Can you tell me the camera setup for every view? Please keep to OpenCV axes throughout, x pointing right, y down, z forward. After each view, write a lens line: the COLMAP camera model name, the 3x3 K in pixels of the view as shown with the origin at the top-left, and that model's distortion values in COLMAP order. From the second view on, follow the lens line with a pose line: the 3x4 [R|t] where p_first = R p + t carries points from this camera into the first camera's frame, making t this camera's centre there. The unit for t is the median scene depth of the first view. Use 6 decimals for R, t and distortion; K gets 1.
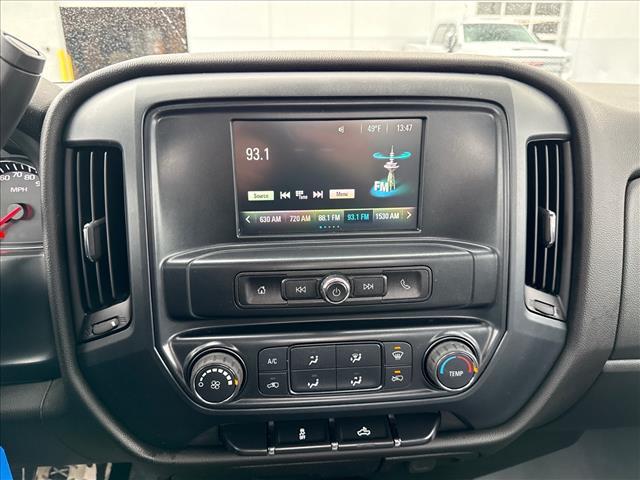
lens RADIAL K [[516.1, 0, 320.0], [0, 516.1, 240.0], [0, 0, 1]] dist [-0.009079, -0.008293]
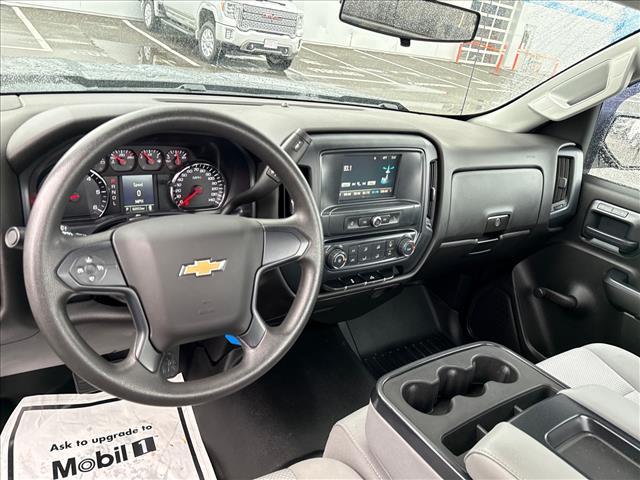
lens RADIAL K [[499.5, 0, 320.0], [0, 499.5, 240.0], [0, 0, 1]] dist [-0.002976, -0.007520]
pose [[0.869271, -0.074278, 0.488724, -1.381543], [0.007389, 0.990489, 0.137397, -0.151530], [-0.494281, -0.115824, 0.861552, -0.995111]]
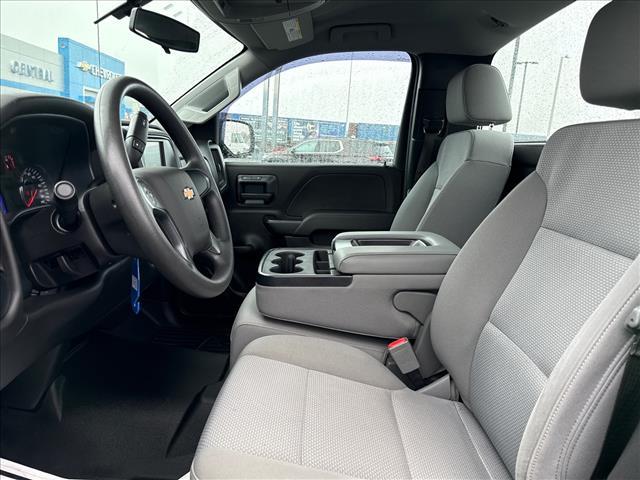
lens RADIAL K [[499.5, 0, 320.0], [0, 499.5, 240.0], [0, 0, 1]] dist [-0.002976, -0.007520]
pose [[0.088743, -0.176959, 0.980209, -2.857650], [0.282961, 0.948026, 0.145531, 0.170125], [-0.955017, 0.264446, 0.134203, -0.249115]]
